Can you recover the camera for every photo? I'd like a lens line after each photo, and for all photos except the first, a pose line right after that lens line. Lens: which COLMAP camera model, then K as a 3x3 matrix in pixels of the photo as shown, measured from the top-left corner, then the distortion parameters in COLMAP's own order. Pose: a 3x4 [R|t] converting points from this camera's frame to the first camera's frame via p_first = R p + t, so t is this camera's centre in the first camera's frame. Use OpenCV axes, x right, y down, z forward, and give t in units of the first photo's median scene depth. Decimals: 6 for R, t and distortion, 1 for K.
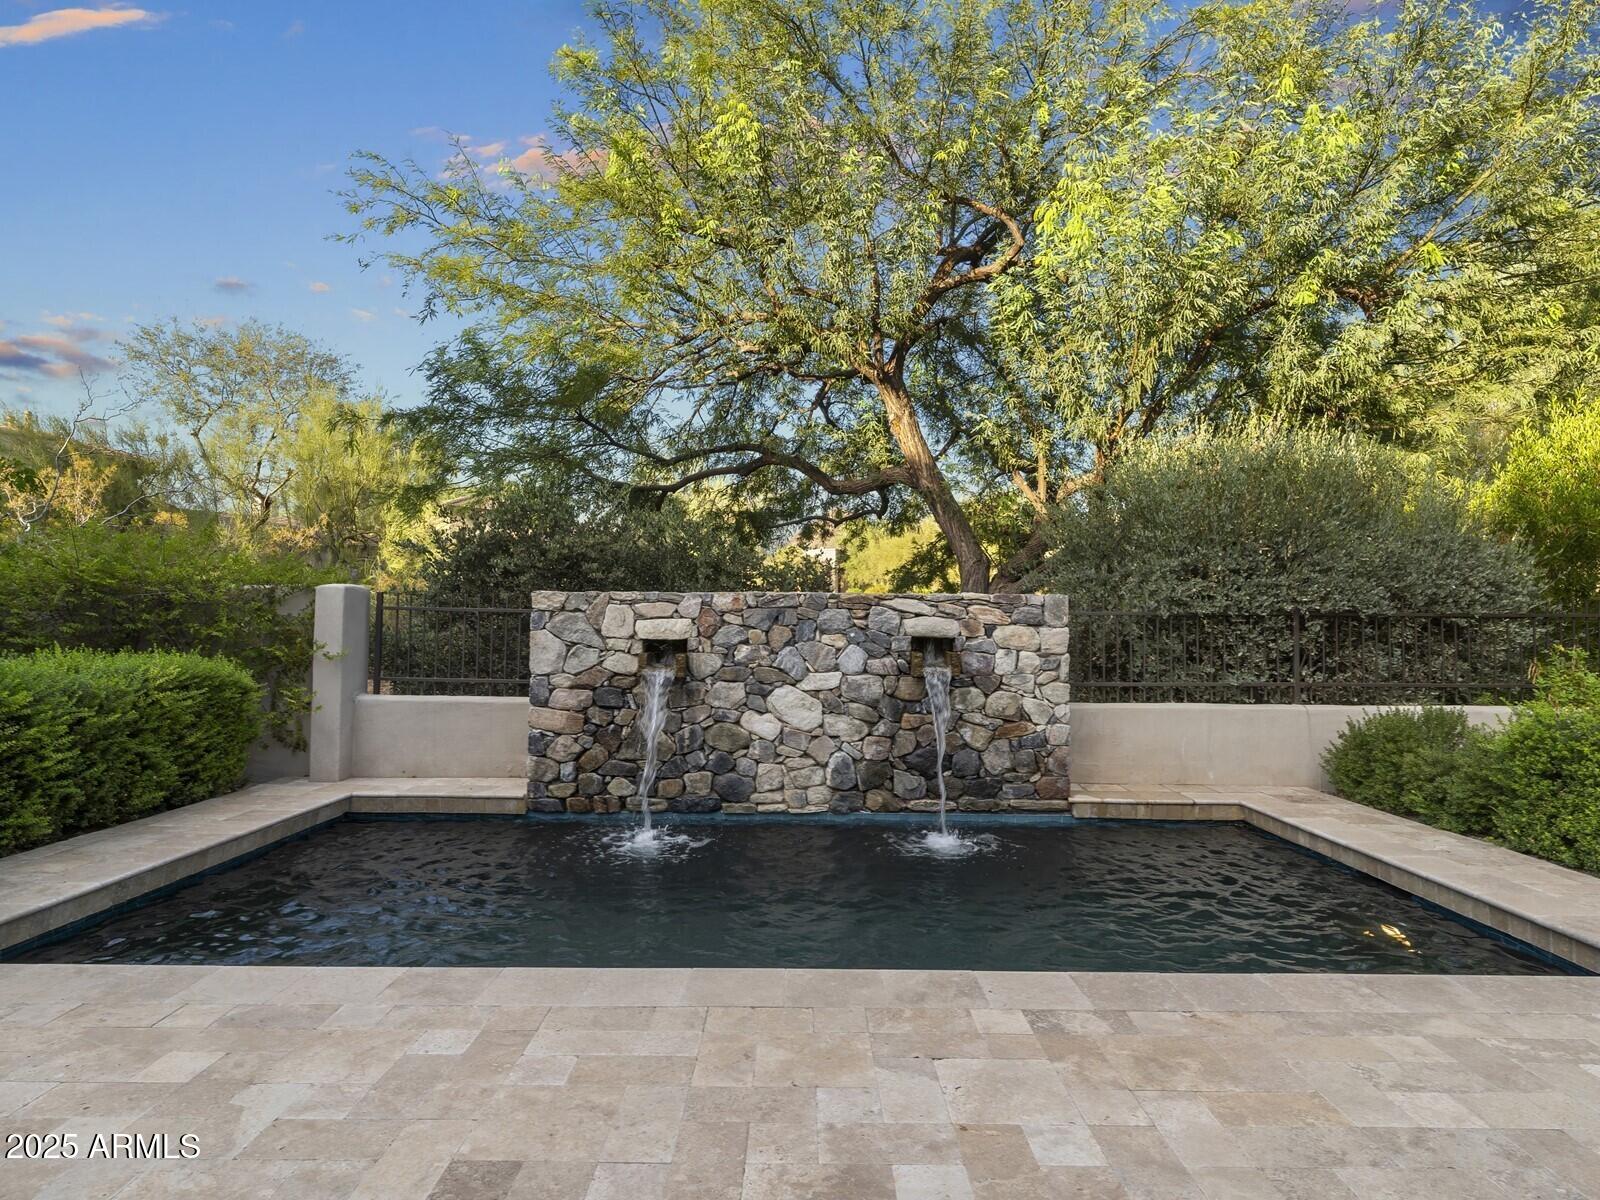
lens RADIAL K [[990.5, 0, 800.0], [0, 990.5, 600.0], [0, 0, 1]] dist [-0.004258, -0.001787]
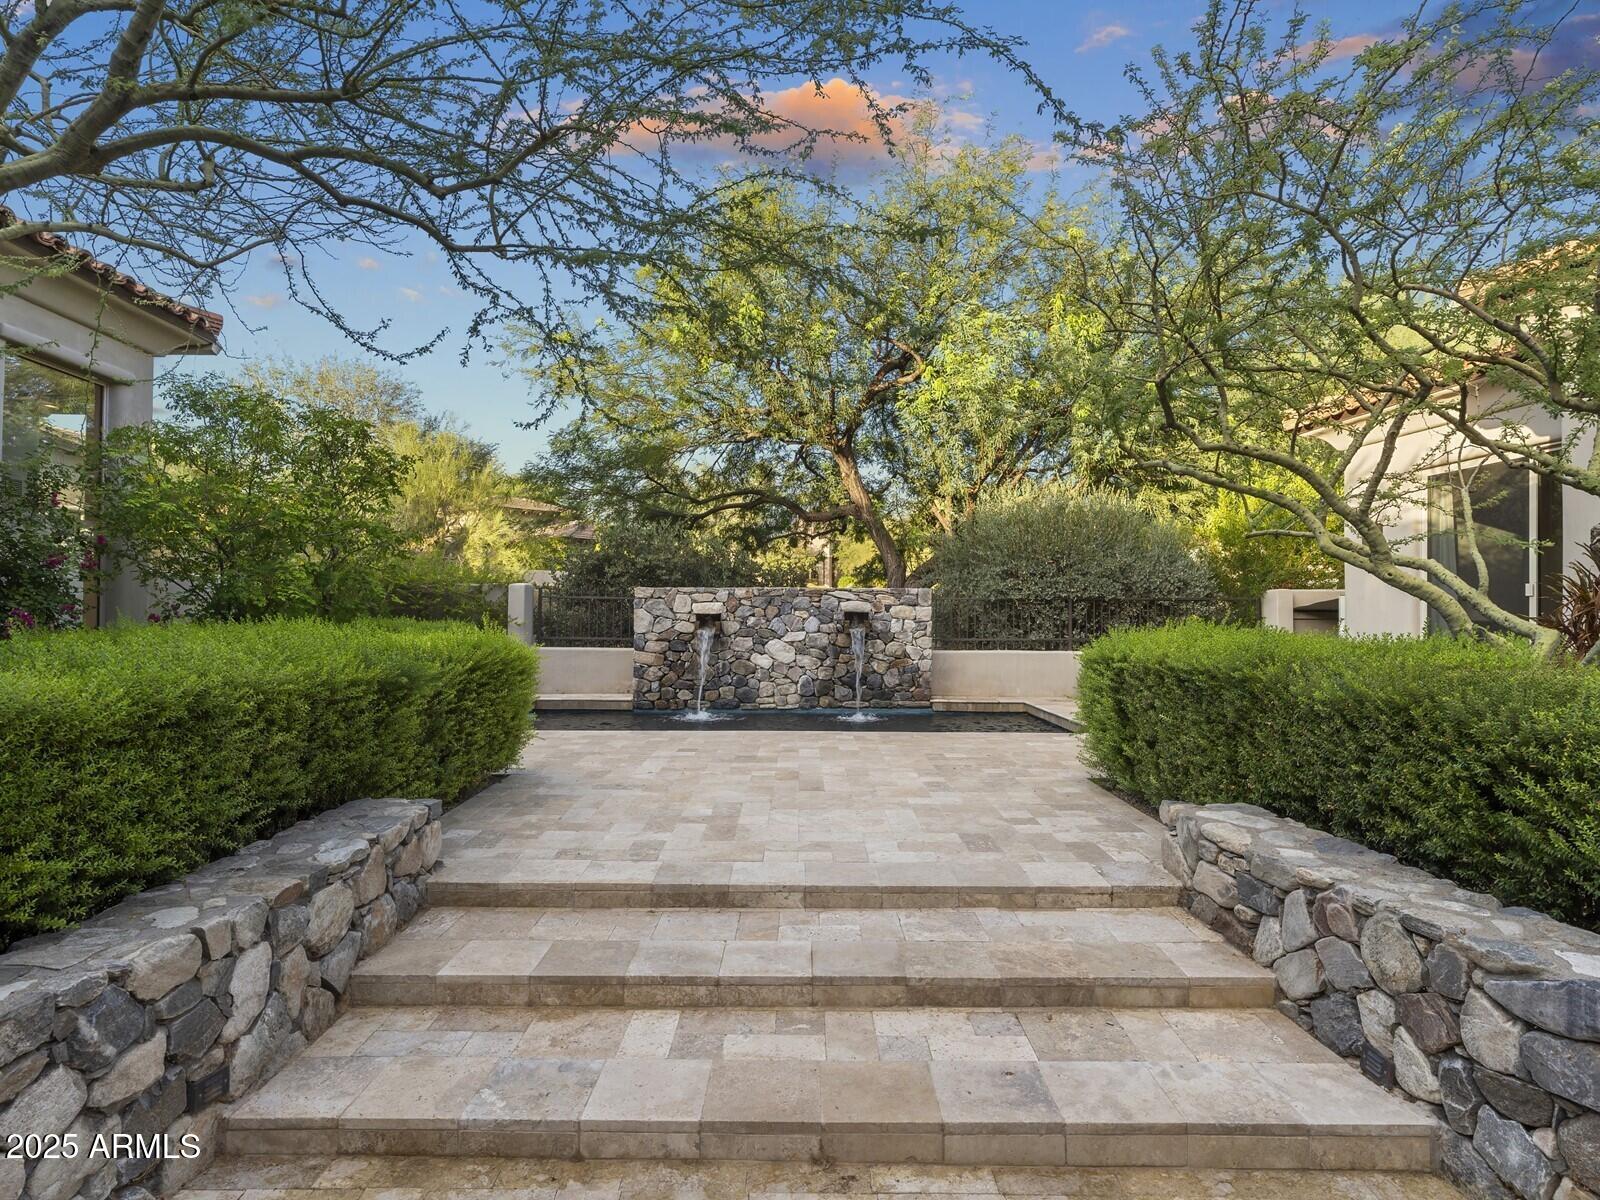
lens RADIAL K [[1142.1, 0, 800.0], [0, 1142.1, 600.0], [0, 0, 1]] dist [0.002985, -0.002273]
pose [[0.999985, -0.002992, -0.004542, 0.040853], [0.003052, 0.999908, 0.013226, -0.012636], [0.004502, -0.013239, 0.999902, -1.090009]]
